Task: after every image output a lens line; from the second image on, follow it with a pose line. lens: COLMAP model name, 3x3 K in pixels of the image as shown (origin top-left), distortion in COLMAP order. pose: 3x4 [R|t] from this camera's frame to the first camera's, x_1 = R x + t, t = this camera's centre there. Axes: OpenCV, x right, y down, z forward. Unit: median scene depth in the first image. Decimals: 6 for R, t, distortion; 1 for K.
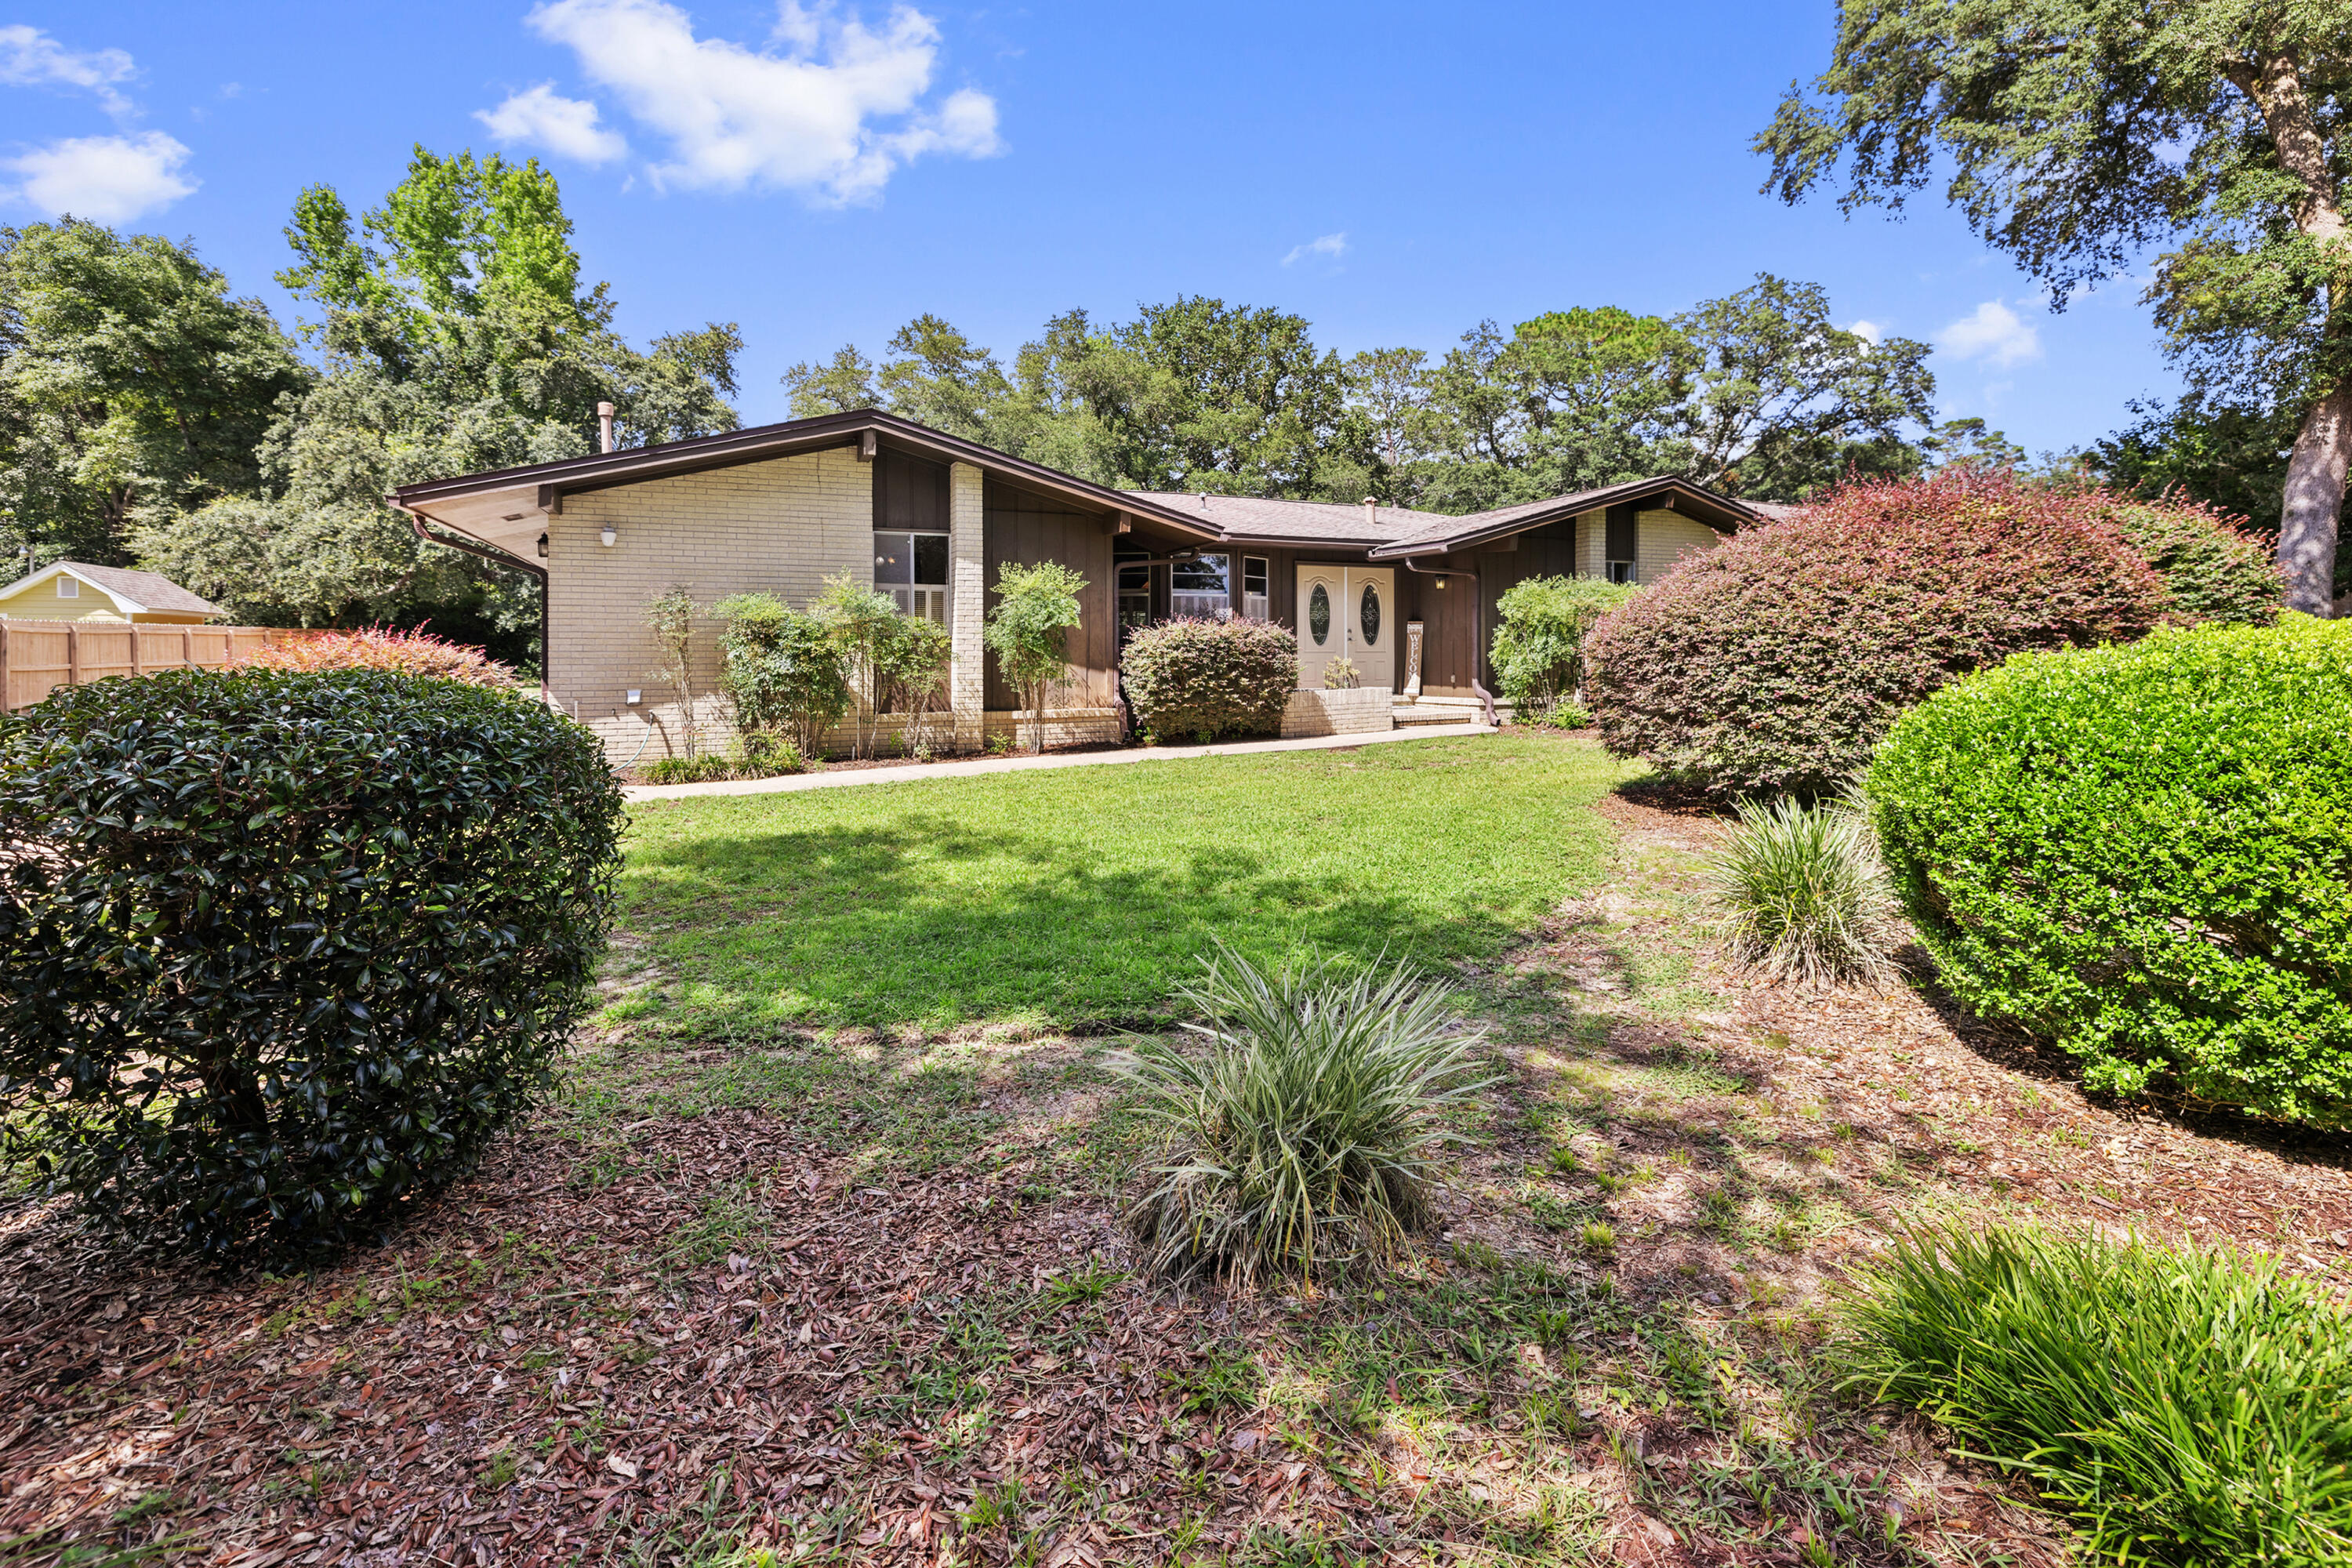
lens RADIAL K [[1011.0, 0, 1164.1], [0, 1011.0, 652.9], [0, 0, 1]] dist [-0.001327, -0.000238]
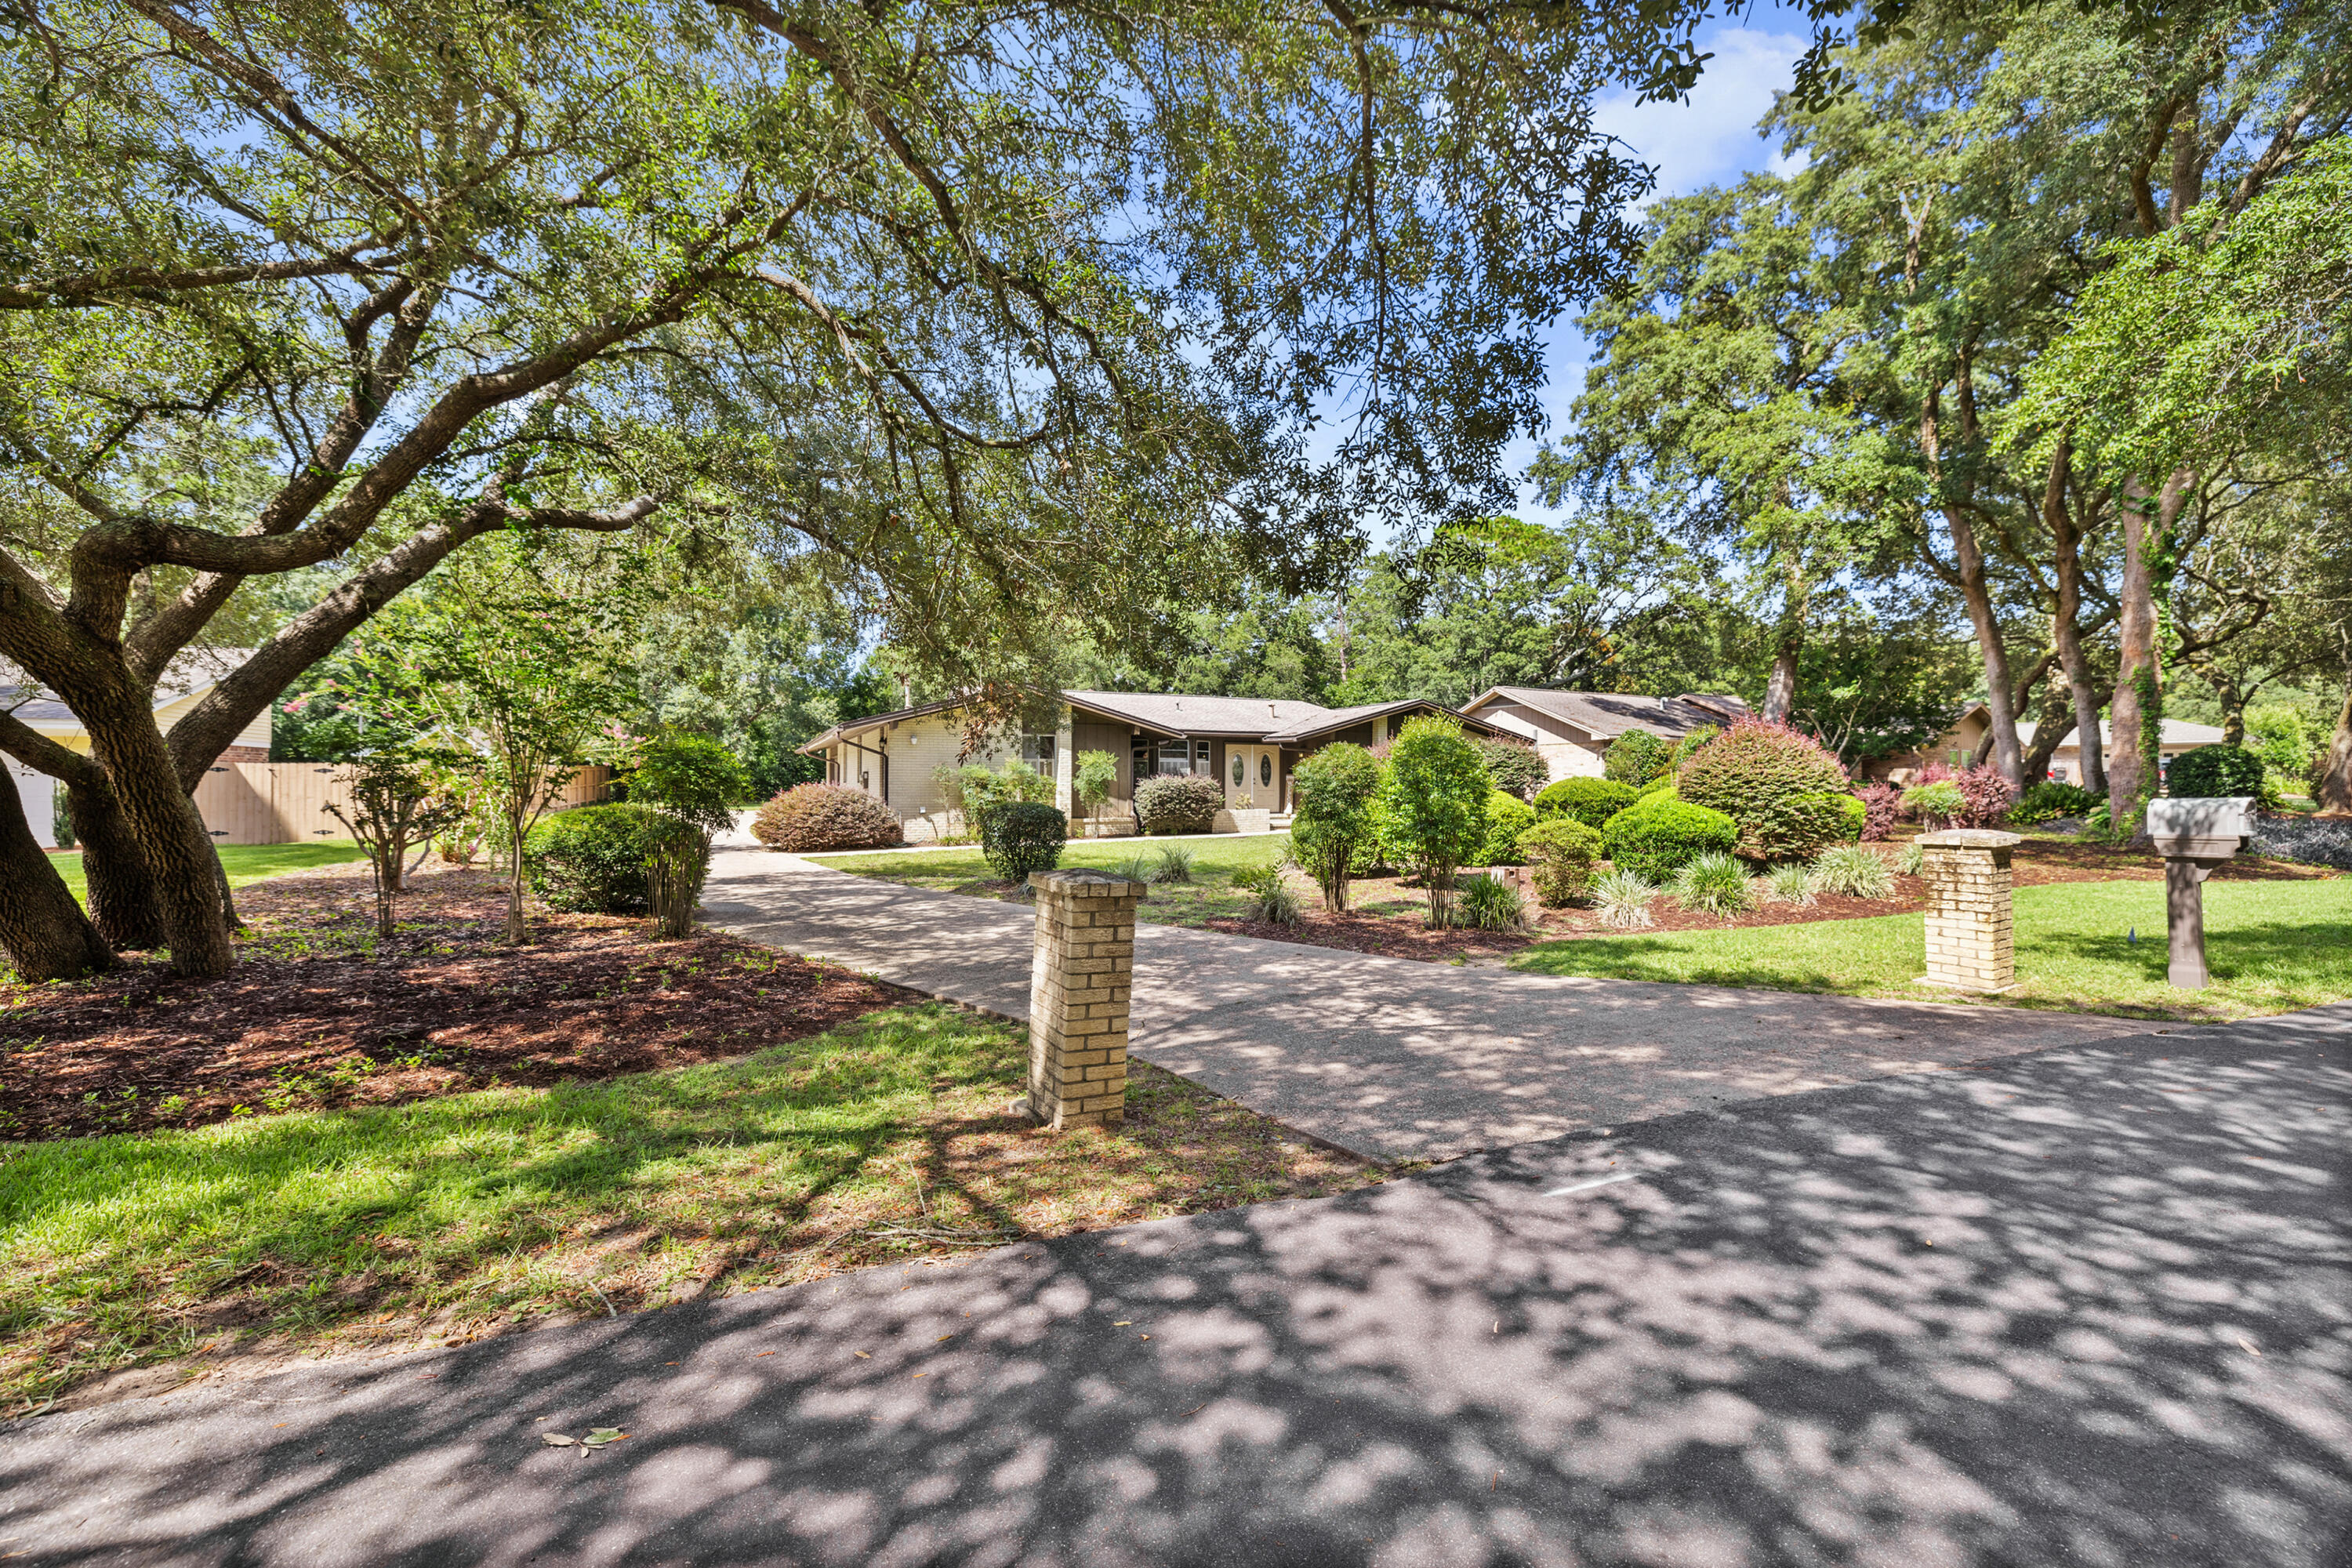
lens RADIAL K [[995.0, 0, 1186.2], [0, 995.0, 797.6], [0, 0, 1]] dist [0.010877, 0.000066]
pose [[0.999452, 0.008217, 0.032066, -0.001400], [-0.008838, 0.999776, 0.019257, -0.024782], [-0.031900, -0.019530, 0.999300, -0.942549]]
